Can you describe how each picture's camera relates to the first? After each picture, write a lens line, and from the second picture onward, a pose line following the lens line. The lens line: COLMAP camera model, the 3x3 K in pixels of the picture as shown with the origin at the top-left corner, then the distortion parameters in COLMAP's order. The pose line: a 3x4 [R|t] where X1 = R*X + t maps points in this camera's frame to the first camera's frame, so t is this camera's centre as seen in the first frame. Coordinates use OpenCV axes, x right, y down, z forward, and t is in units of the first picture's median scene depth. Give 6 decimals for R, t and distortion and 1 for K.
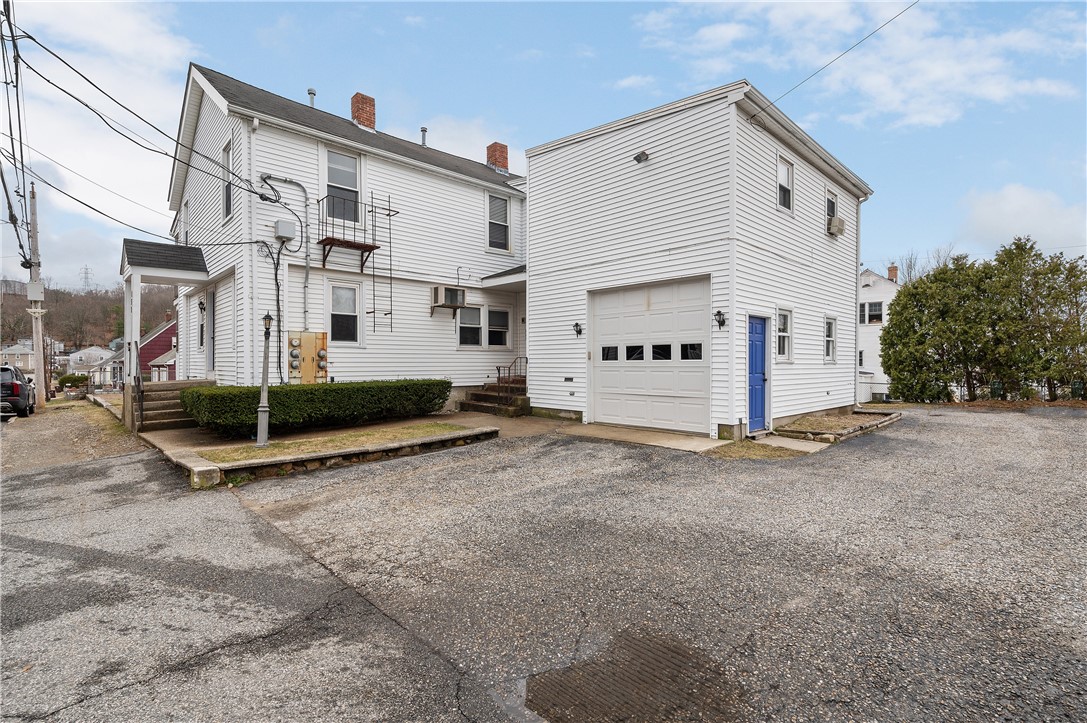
lens RADIAL K [[509.2, 0, 544.9], [0, 509.2, 375.8], [0, 0, 1]] dist [-0.003257, -0.000472]
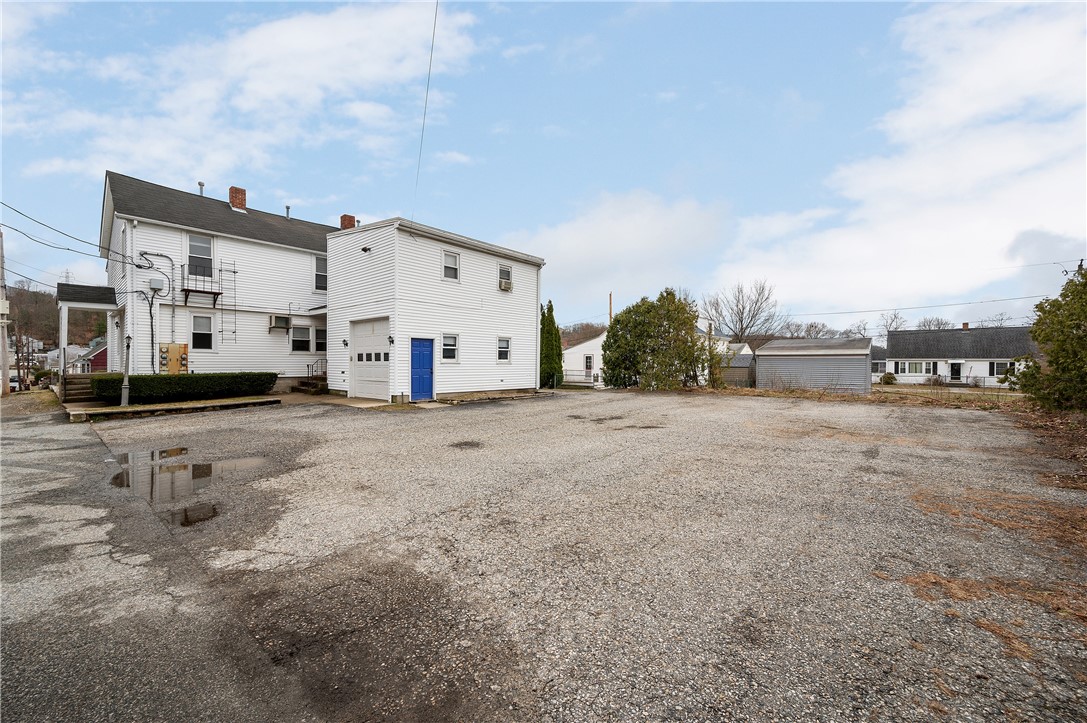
lens RADIAL K [[433.8, 0, 542.5], [0, 433.8, 372.7], [0, 0, 1]] dist [-0.001020, -0.000010]
pose [[0.995399, 0.002774, 0.095780, 0.594553], [-0.002697, 0.999996, -0.000937, 0.008340], [-0.095782, 0.000674, 0.995402, -0.531596]]
